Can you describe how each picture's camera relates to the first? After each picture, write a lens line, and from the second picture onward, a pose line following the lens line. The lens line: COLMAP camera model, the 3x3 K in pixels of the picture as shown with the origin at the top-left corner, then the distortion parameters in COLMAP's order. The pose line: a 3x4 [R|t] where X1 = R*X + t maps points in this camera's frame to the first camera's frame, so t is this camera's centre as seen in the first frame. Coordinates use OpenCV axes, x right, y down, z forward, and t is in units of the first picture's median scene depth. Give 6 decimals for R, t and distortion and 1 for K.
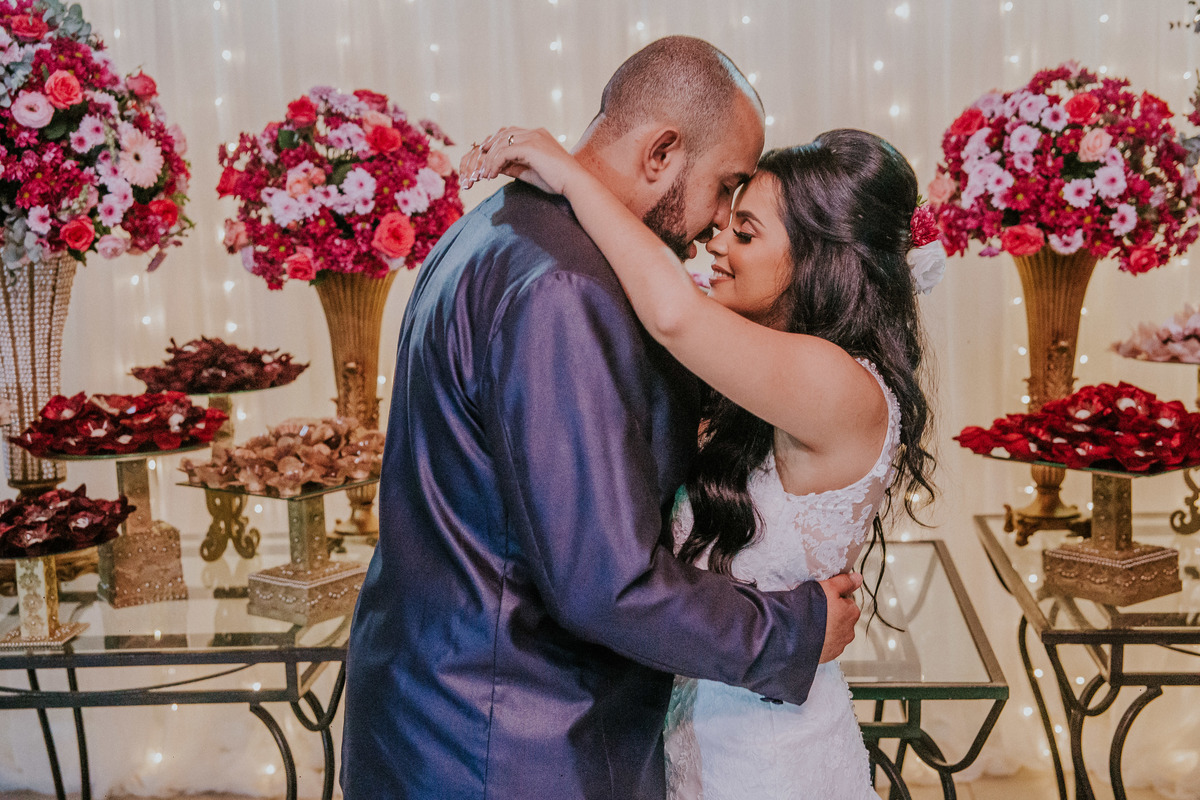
lens RADIAL K [[1767.6, 0, 592.2], [0, 1767.6, 393.3], [0, 0, 1]] dist [0.128652, 0.000000]
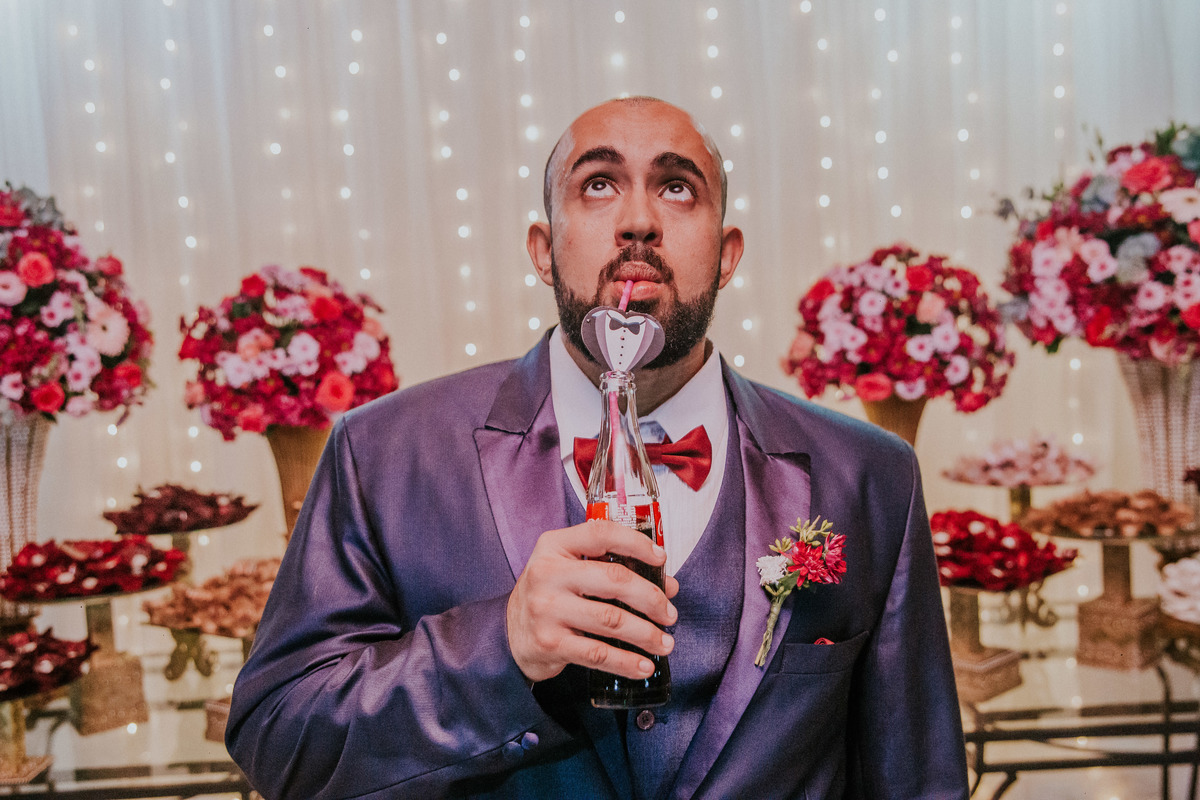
lens RADIAL K [[1262.9, 0, 595.4], [0, 1262.9, 395.8], [0, 0, 1]] dist [0.006262, 0.000000]
pose [[0.994819, -0.018320, 0.099999, -0.027117], [0.025472, 0.997171, -0.070721, -0.025514], [-0.098420, 0.072902, 0.992471, 0.181644]]
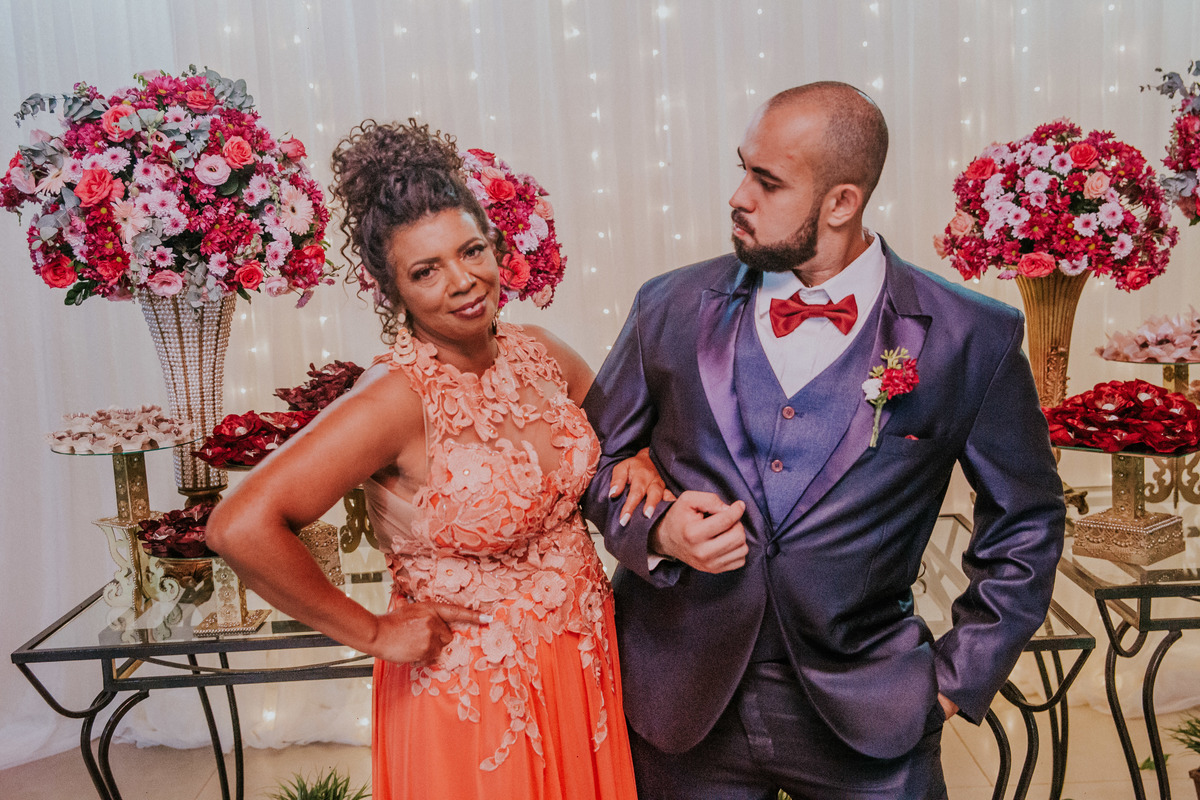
lens RADIAL K [[1387.1, 0, 594.9], [0, 1387.1, 392.0], [0, 0, 1]] dist [0.046626, 0.000000]
pose [[0.997045, -0.026342, 0.072166, -0.126898], [0.026831, 0.999623, -0.005817, -0.001974], [-0.071985, 0.007736, 0.997376, 0.077317]]
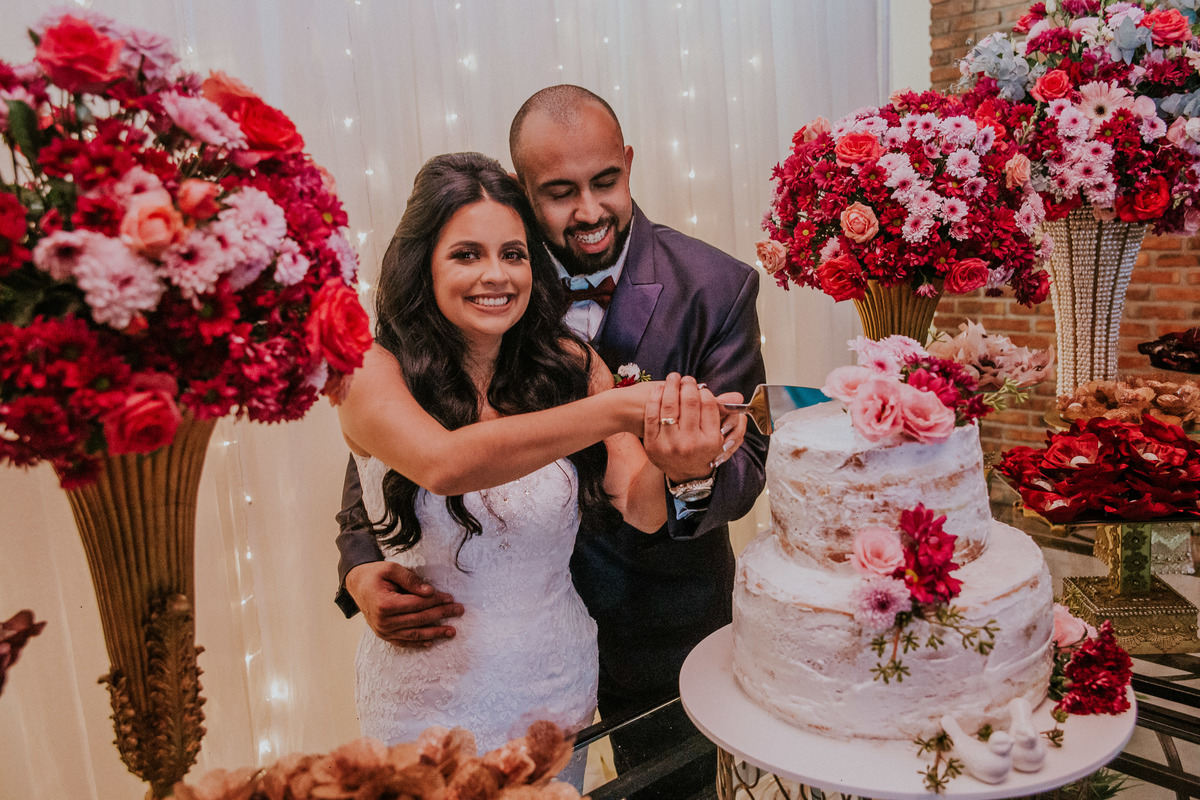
lens RADIAL K [[1042.3, 0, 594.3], [0, 1042.3, 404.6], [0, 0, 1]] dist [-0.052133, 0.035187]
pose [[0.690732, -0.135163, 0.710366, -0.265249], [0.129970, 0.989583, 0.061912, -0.077193], [-0.711334, 0.049562, 0.701104, 0.761240]]
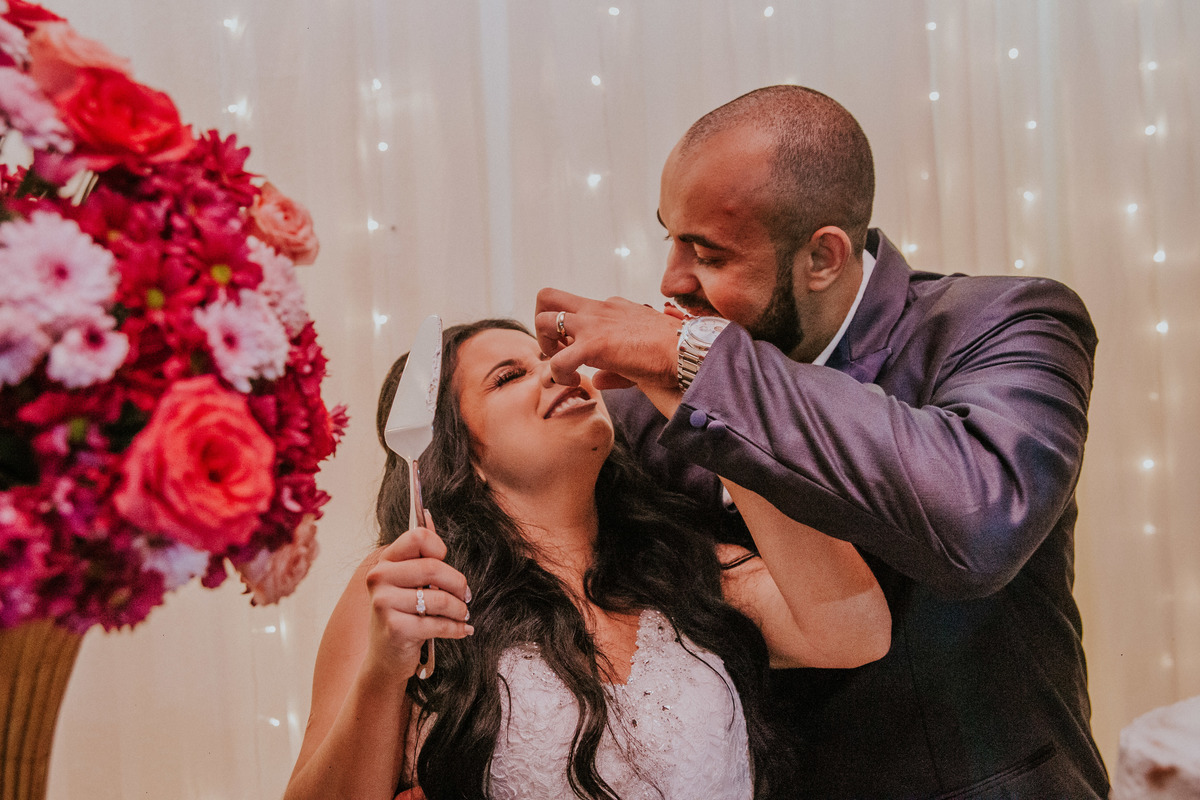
lens RADIAL K [[1387.1, 0, 608.9], [0, 1387.1, 407.0], [0, 0, 1]] dist [0.046626, 0.000000]
pose [[0.892119, -0.022439, 0.451244, -0.151116], [0.076375, 0.991882, -0.101673, -0.072470], [-0.445299, 0.125168, 0.886590, 0.793042]]
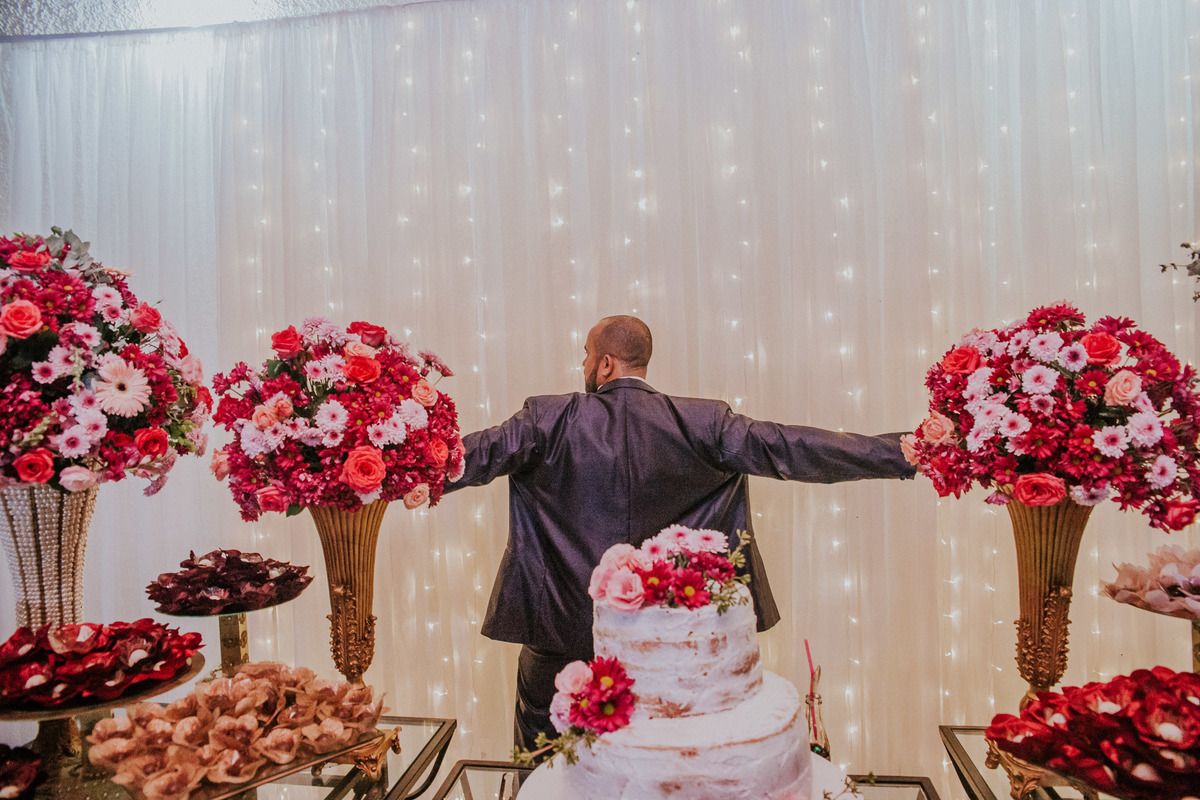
lens RADIAL K [[819.7, 0, 593.1], [0, 819.7, 387.5], [0, 0, 1]] dist [-0.059332, 0.010997]
pose [[0.998292, 0.011835, -0.057206, 0.036494], [-0.018350, 0.993225, -0.114748, -0.085277], [0.055460, 0.115601, 0.991746, 0.567847]]
